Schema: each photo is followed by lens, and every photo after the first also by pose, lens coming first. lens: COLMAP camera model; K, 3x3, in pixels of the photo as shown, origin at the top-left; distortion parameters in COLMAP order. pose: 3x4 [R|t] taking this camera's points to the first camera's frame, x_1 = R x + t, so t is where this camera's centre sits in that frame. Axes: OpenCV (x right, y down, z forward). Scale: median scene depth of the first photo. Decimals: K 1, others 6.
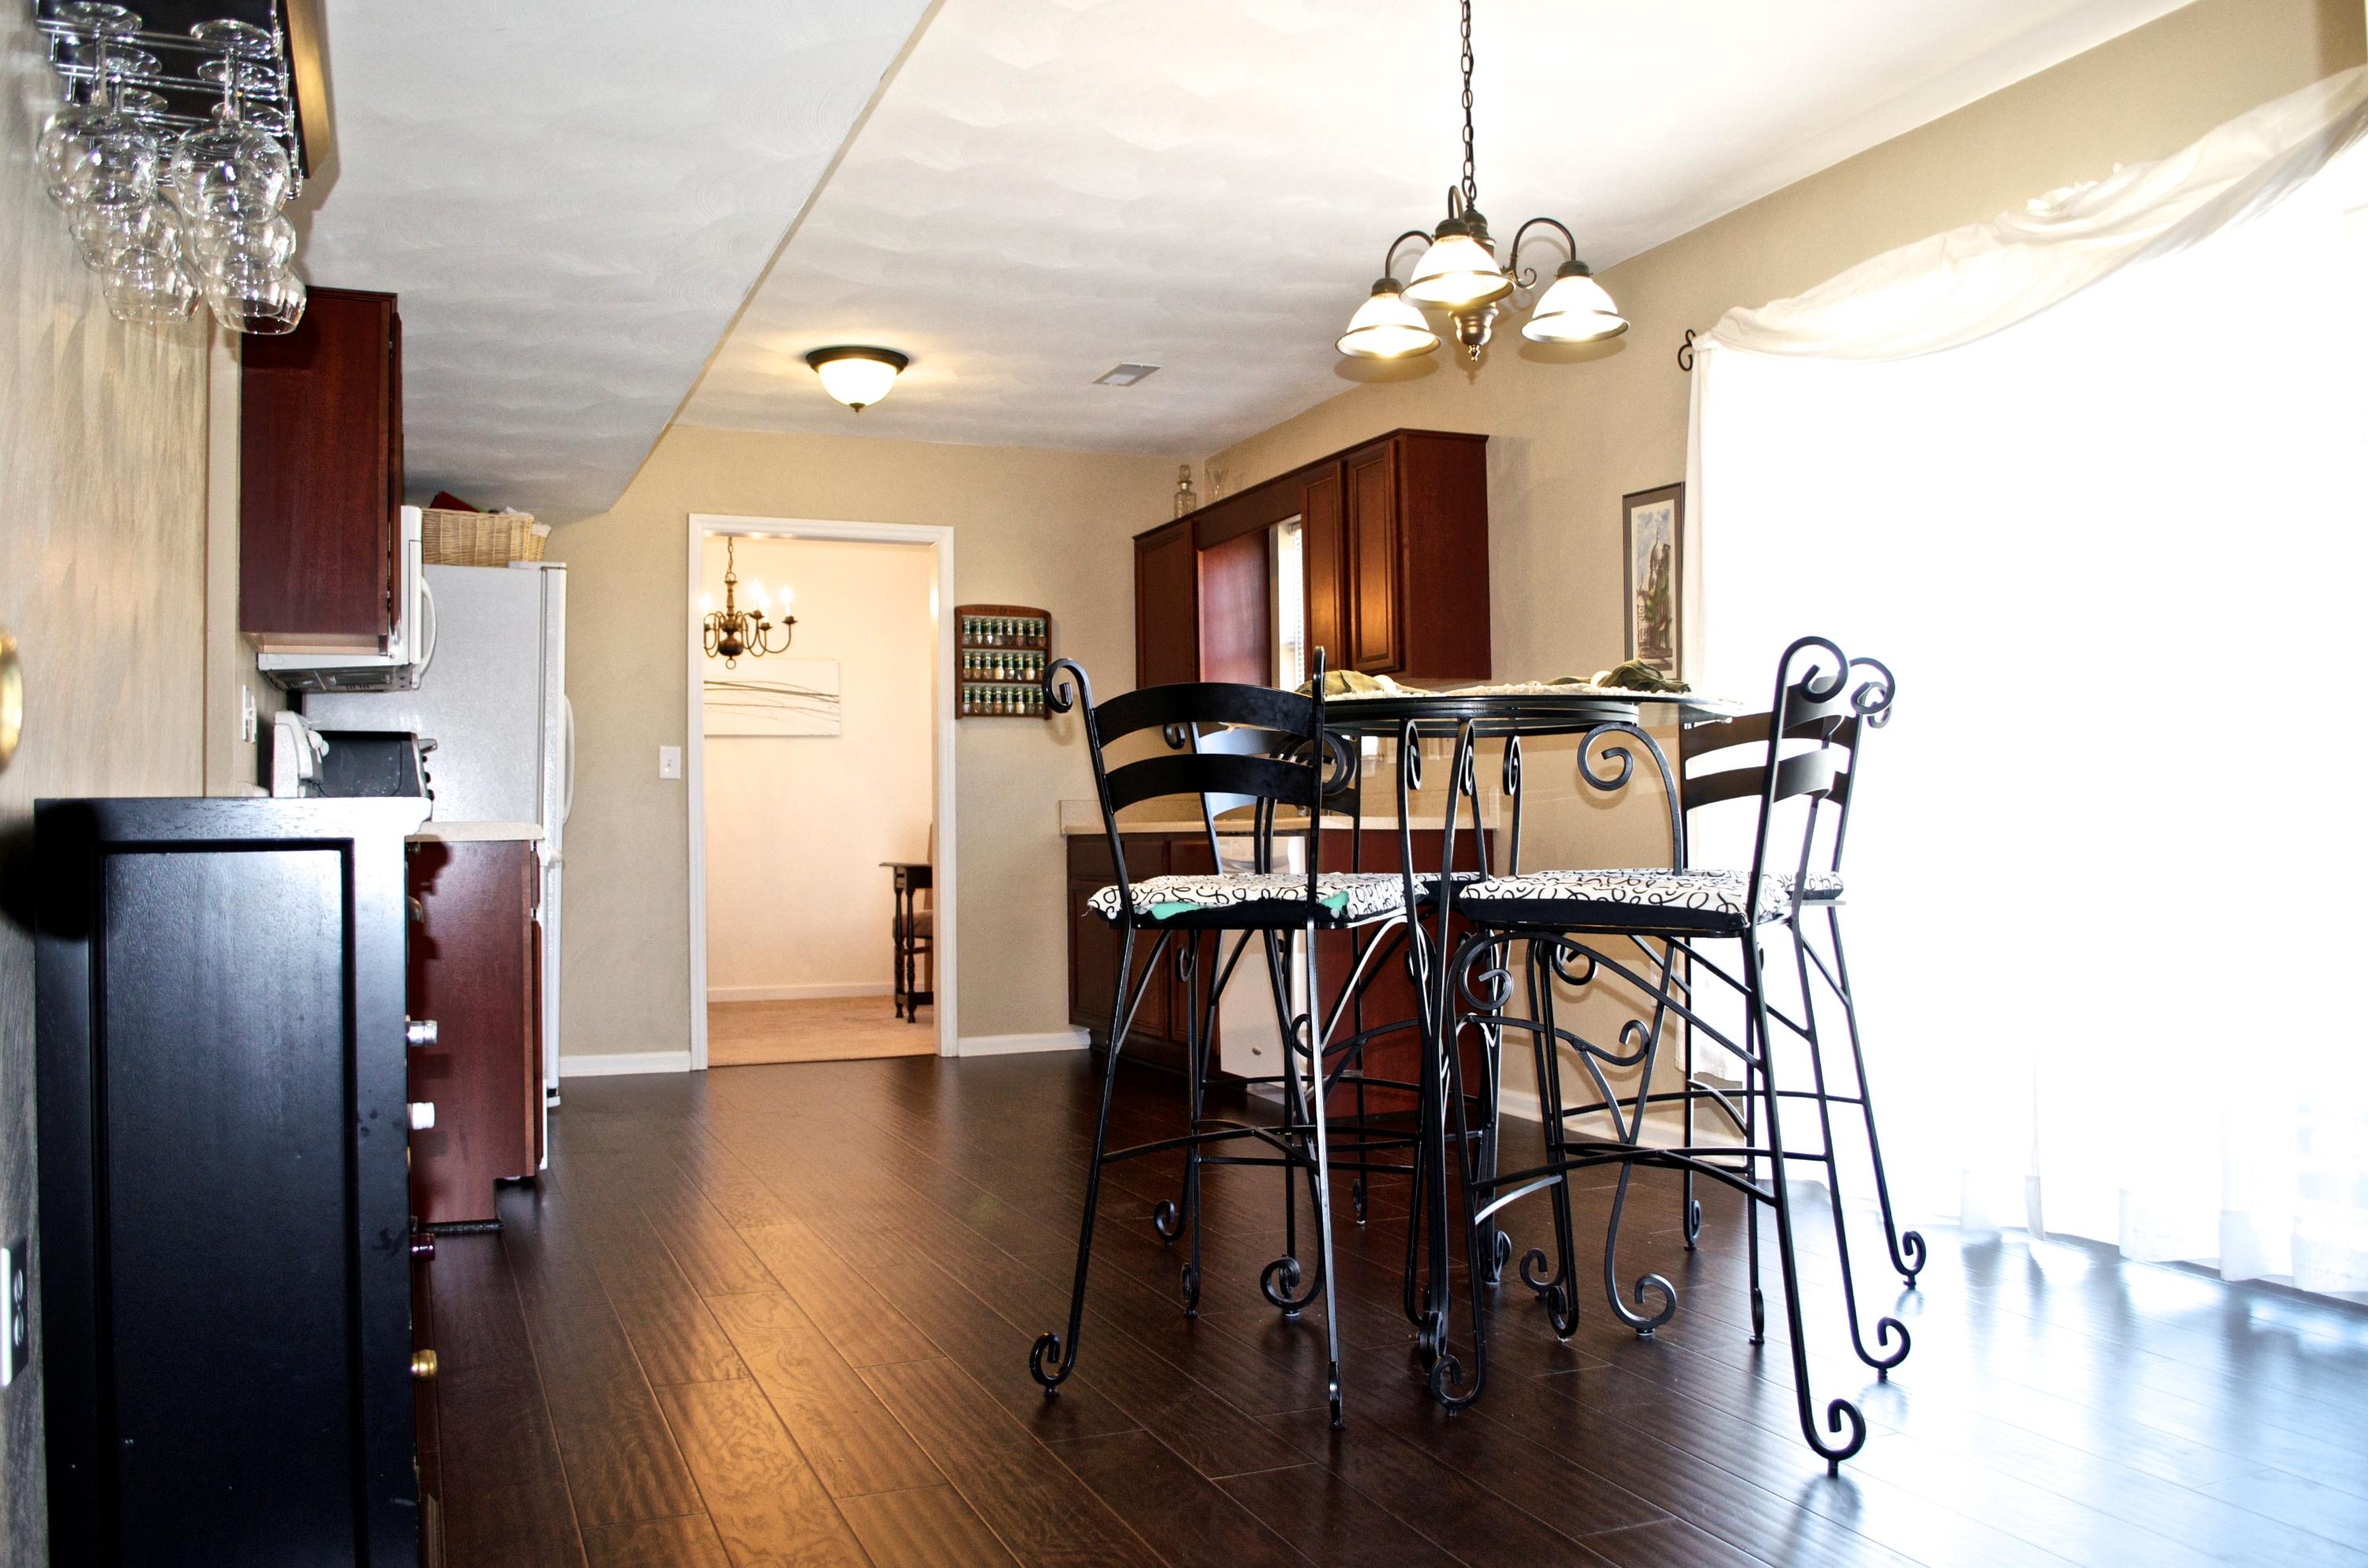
lens RADIAL K [[1908.7, 0, 1191.8], [0, 1908.7, 787.4], [0, 0, 1]] dist [-0.077804, -0.007860]
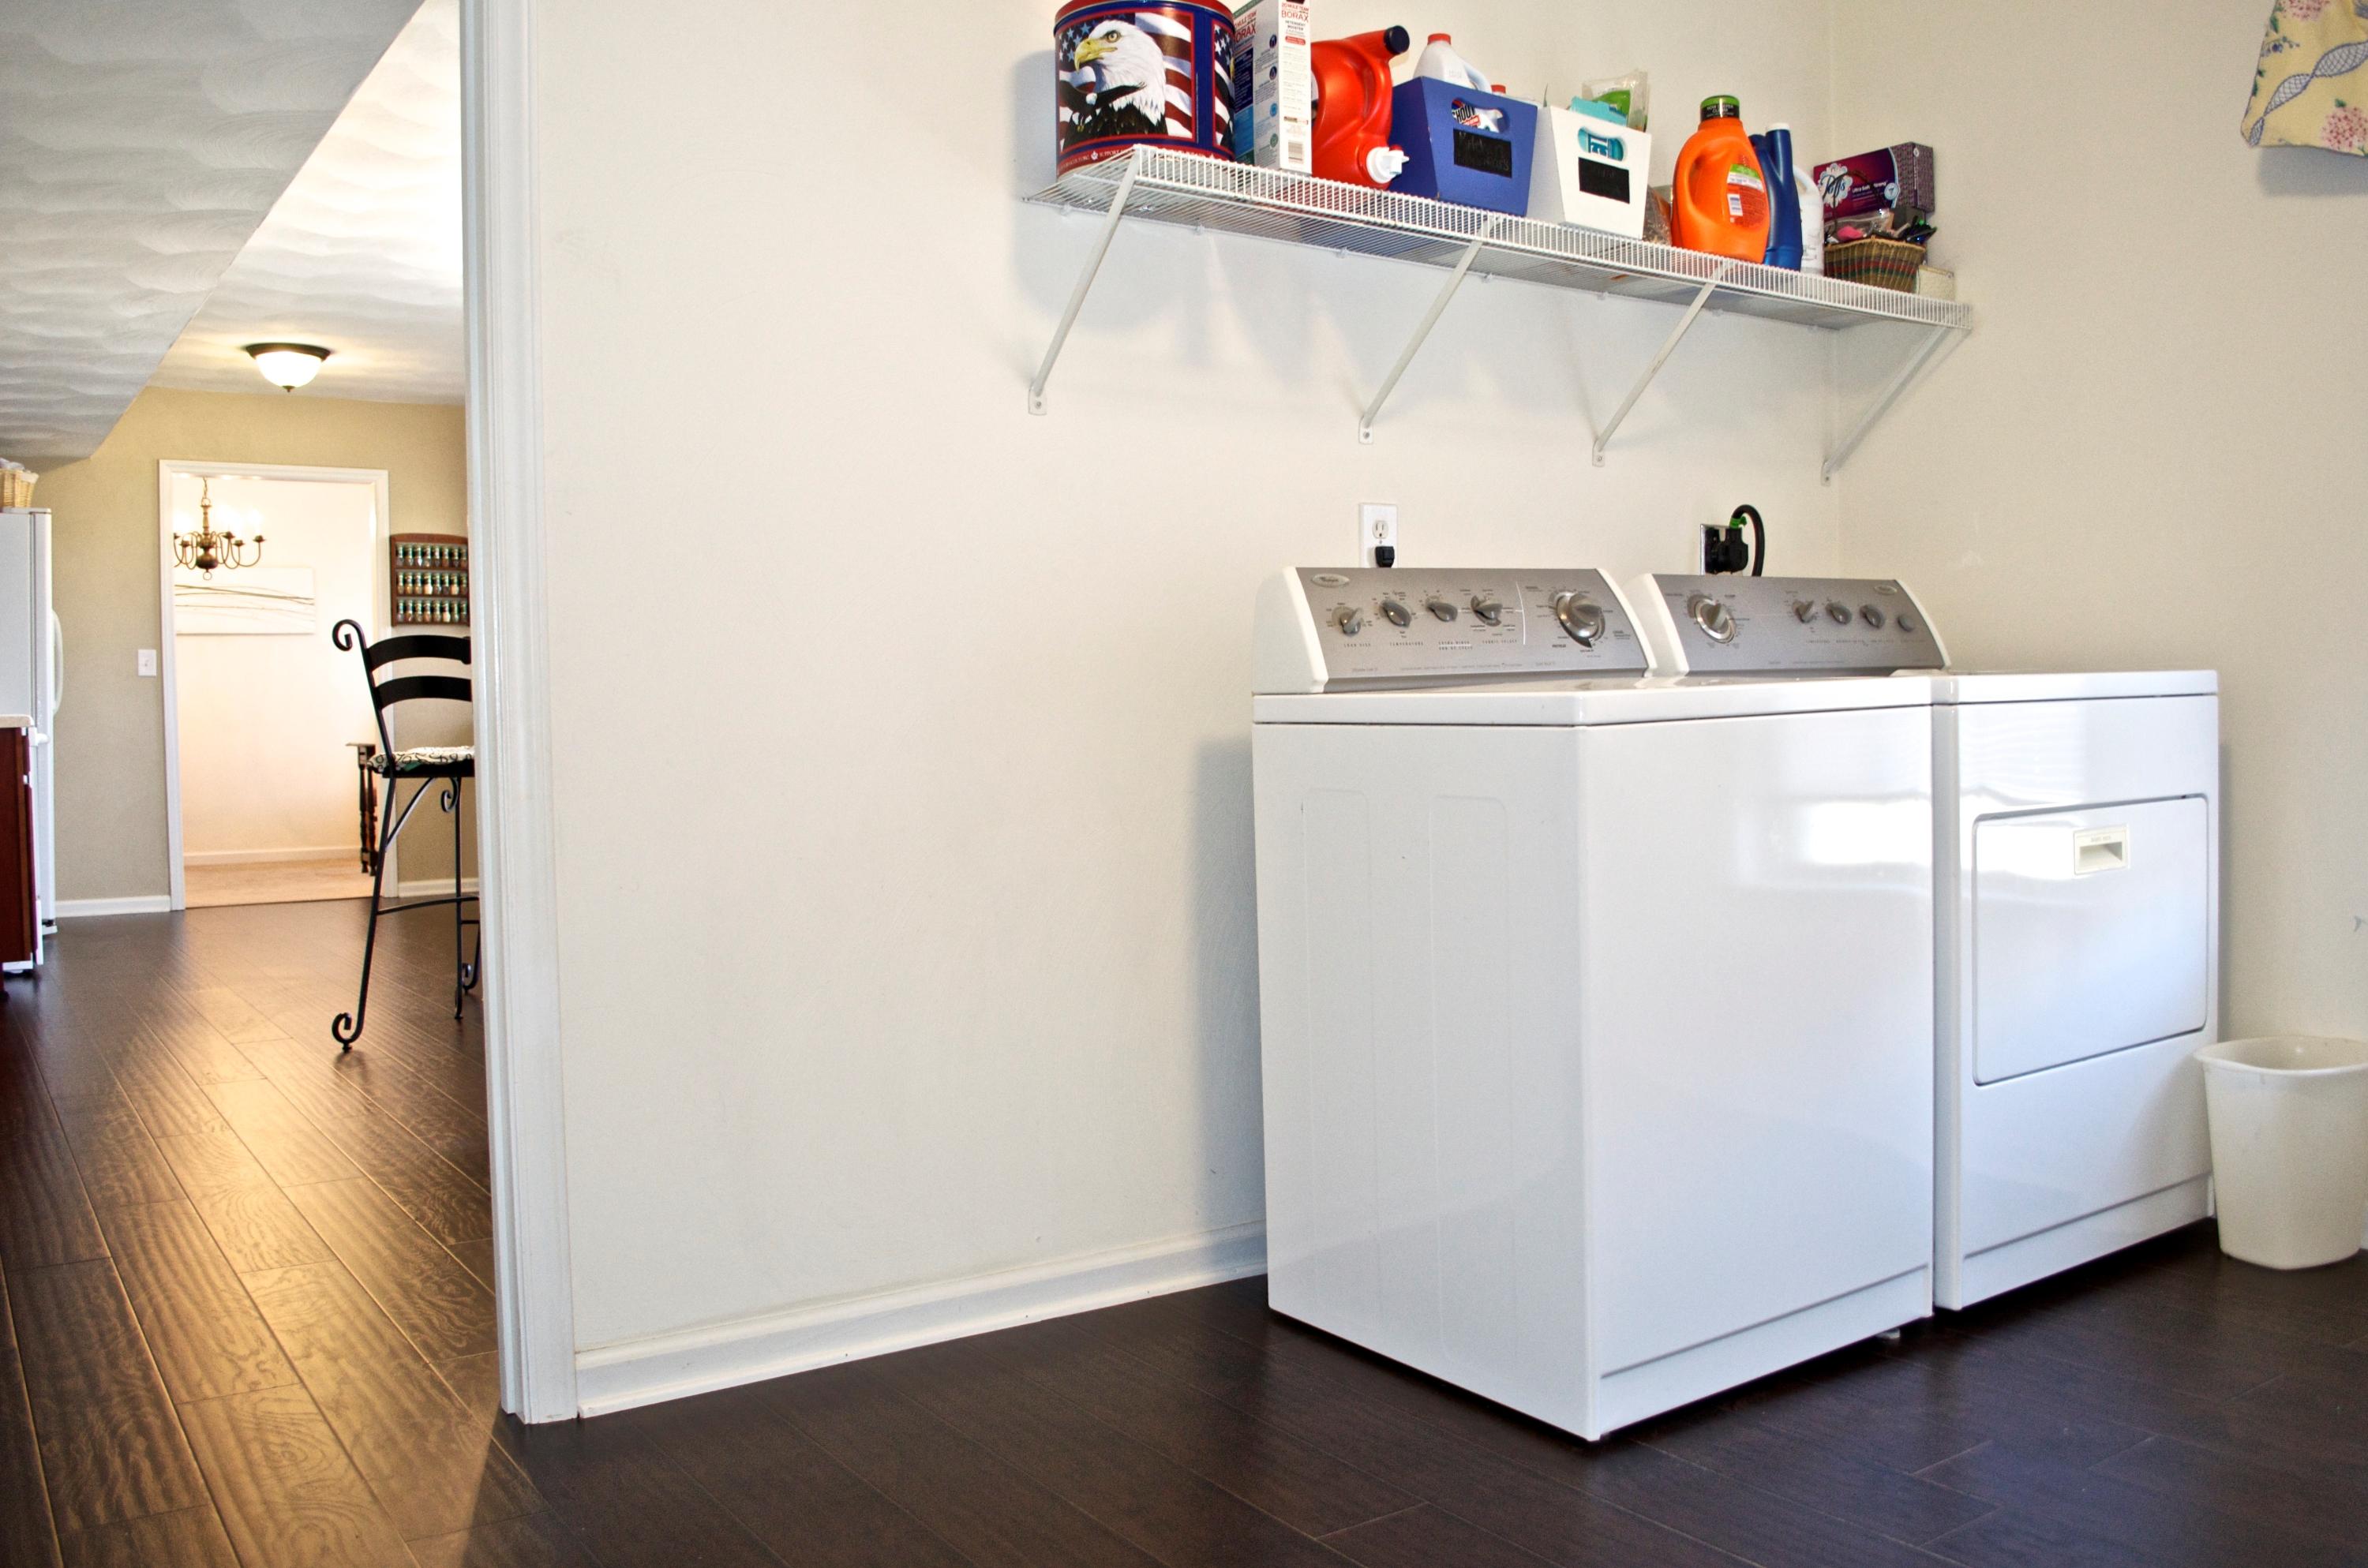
lens RADIAL K [[1908.7, 0, 1191.8], [0, 1908.7, 787.4], [0, 0, 1]] dist [-0.077804, -0.007860]
pose [[0.976257, -0.010147, 0.216376, 0.144298], [-0.003418, 0.998056, 0.062227, -0.011148], [-0.216587, -0.061489, 0.974325, -0.378919]]
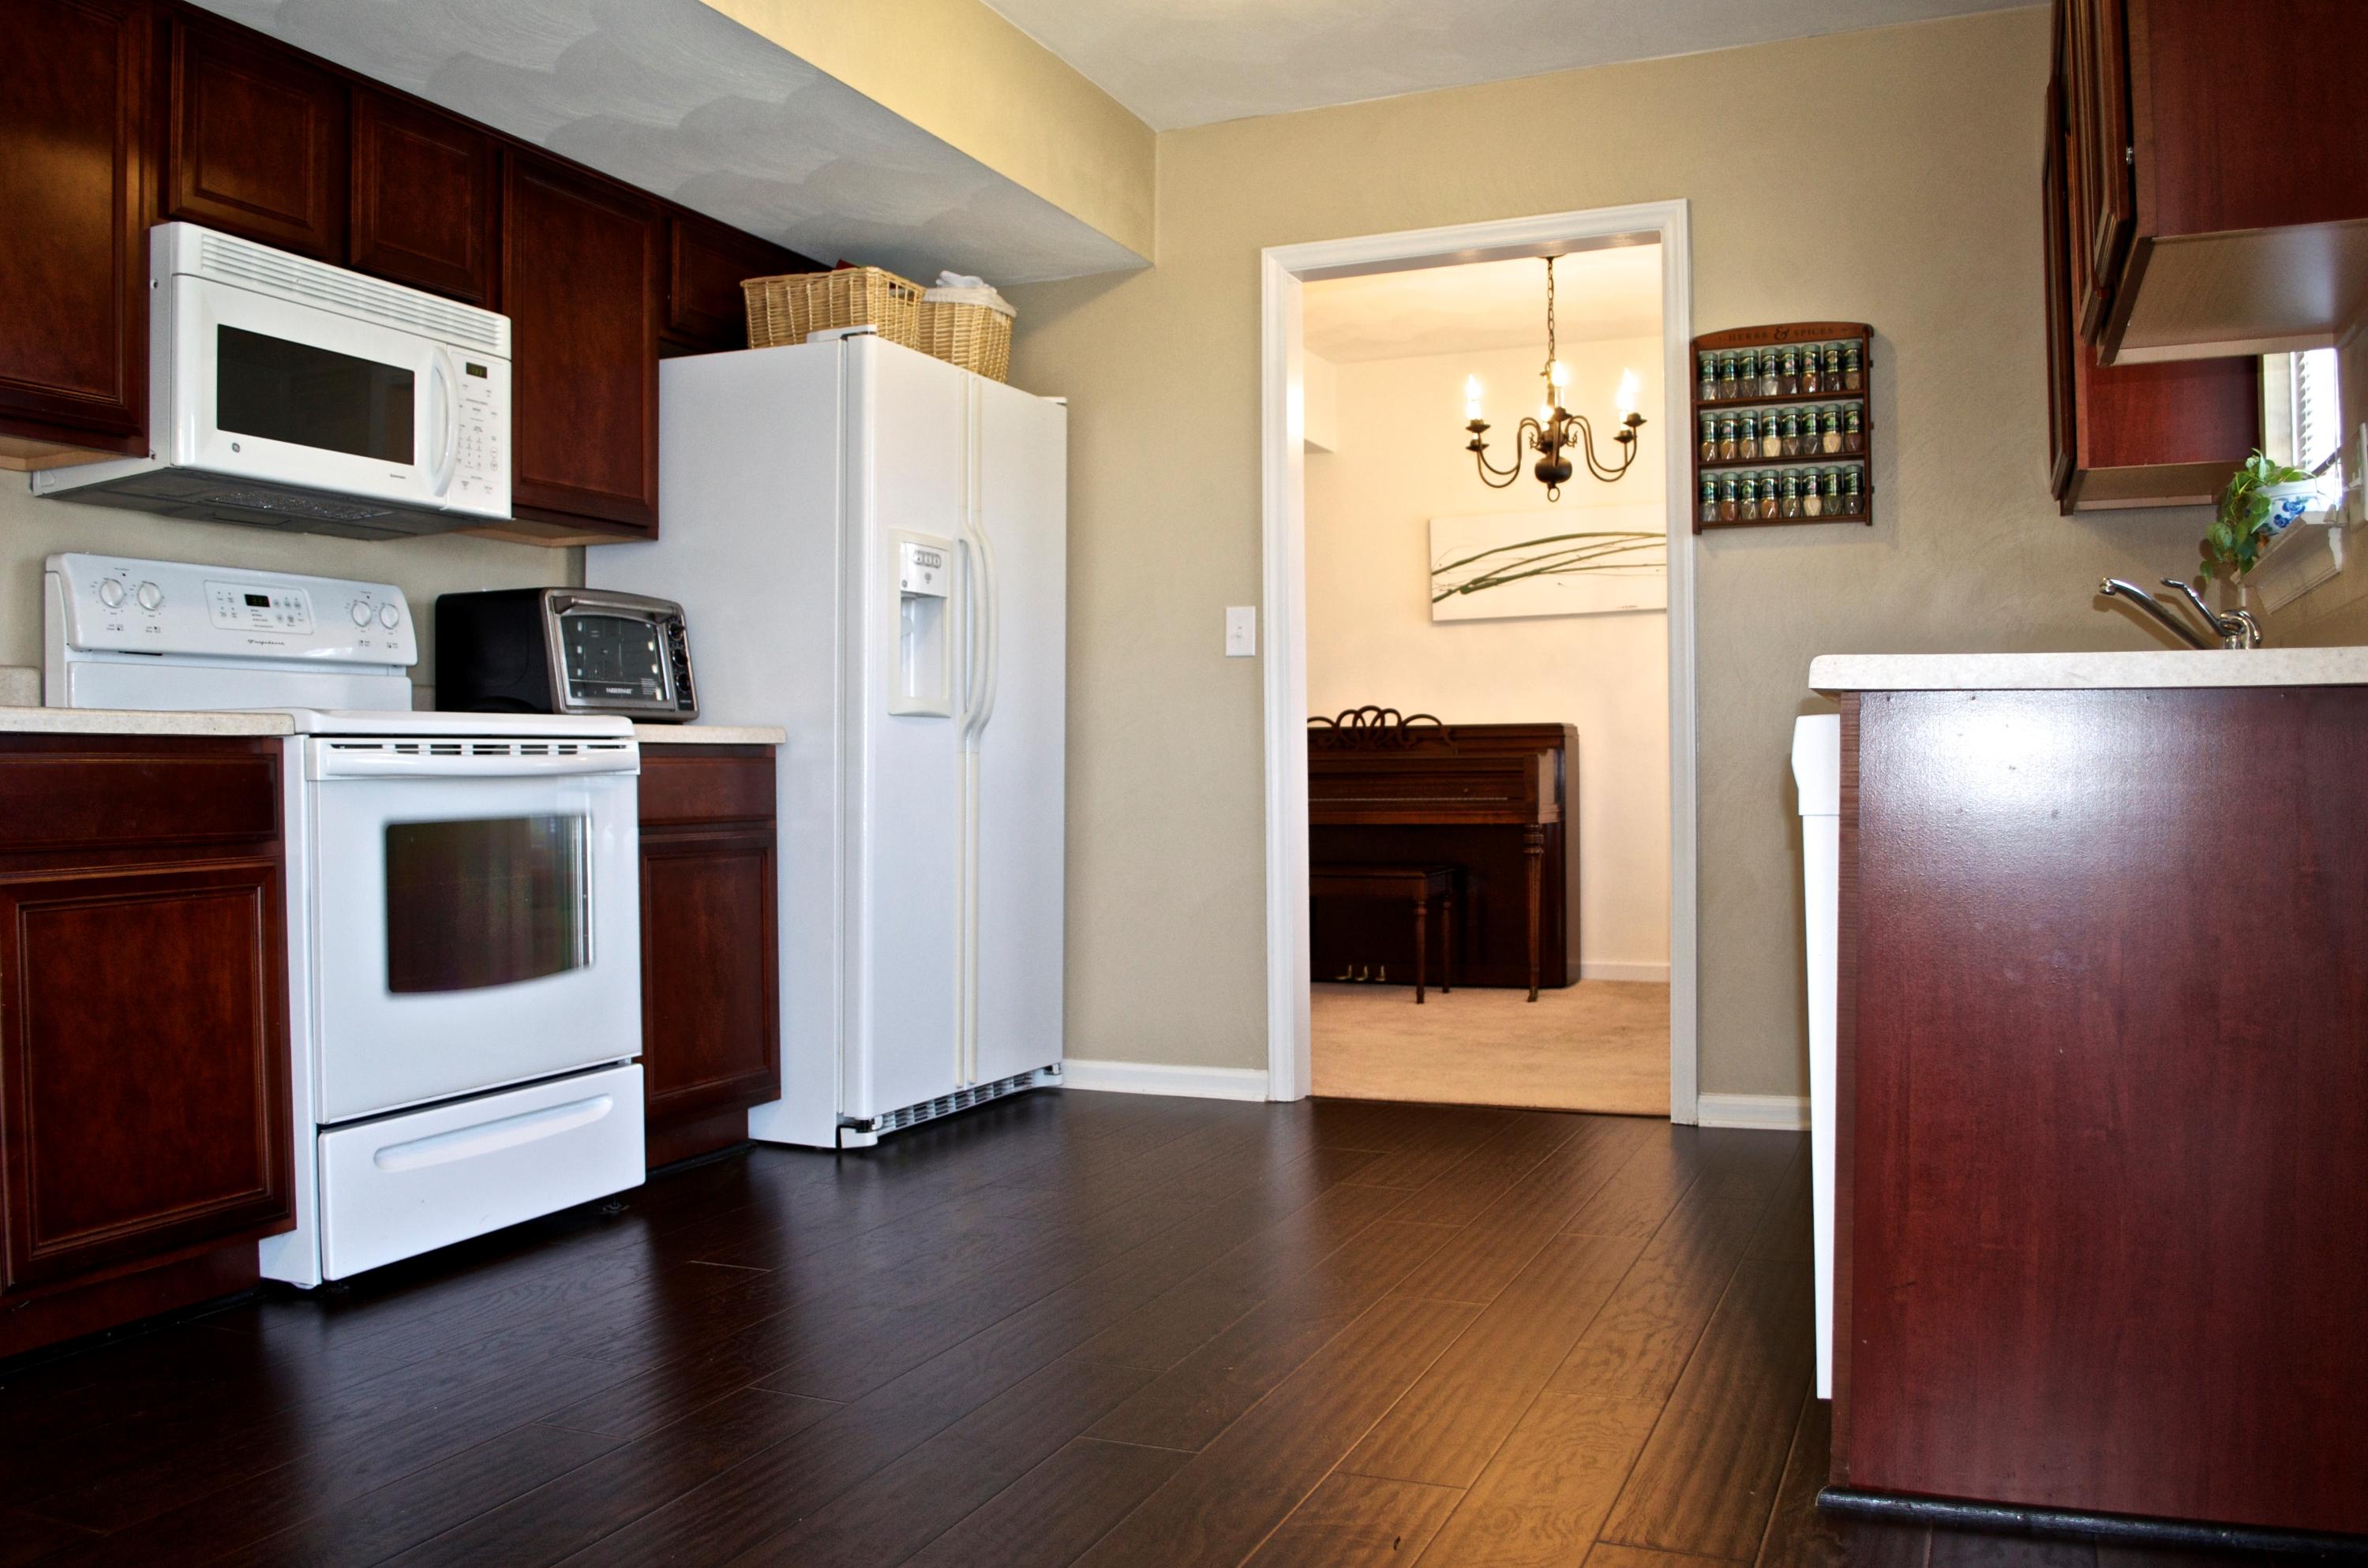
lens RADIAL K [[1908.7, 0, 1191.8], [0, 1908.7, 787.4], [0, 0, 1]] dist [-0.077804, -0.007860]
pose [[0.703946, 0.005913, -0.710229, 0.211272], [0.020541, 0.999378, 0.028679, 0.024769], [0.709957, -0.034778, 0.703386, 0.599337]]
